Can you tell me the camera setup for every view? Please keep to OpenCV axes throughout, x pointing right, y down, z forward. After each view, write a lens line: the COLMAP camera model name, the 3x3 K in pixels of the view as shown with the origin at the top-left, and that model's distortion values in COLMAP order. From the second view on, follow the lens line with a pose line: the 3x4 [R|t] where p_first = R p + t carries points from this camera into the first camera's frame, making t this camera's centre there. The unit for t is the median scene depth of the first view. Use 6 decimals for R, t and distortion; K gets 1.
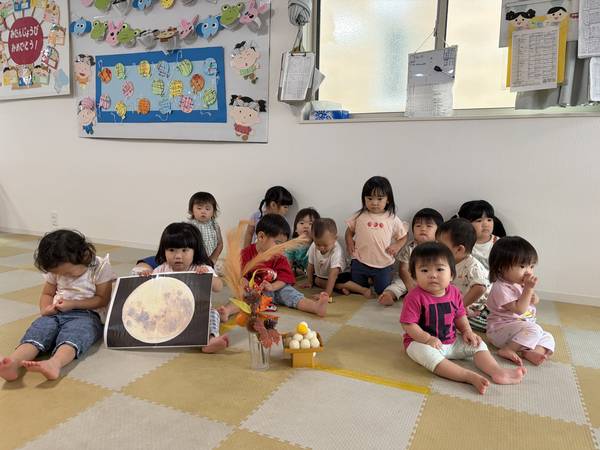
lens RADIAL K [[465.0, 0, 300.6], [0, 465.0, 219.1], [0, 0, 1]] dist [0.045768, -0.019577]
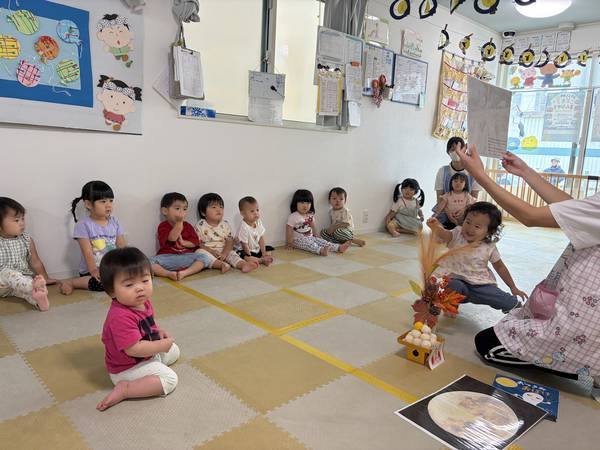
lens RADIAL K [[465.0, 0, 300.3], [0, 465.0, 229.8], [0, 0, 1]] dist [0.045768, -0.019577]
pose [[0.339017, -0.165536, 0.926102, -0.853100], [0.078091, 0.985952, 0.147647, -0.089446], [-0.937534, 0.022266, 0.347182, 0.382397]]
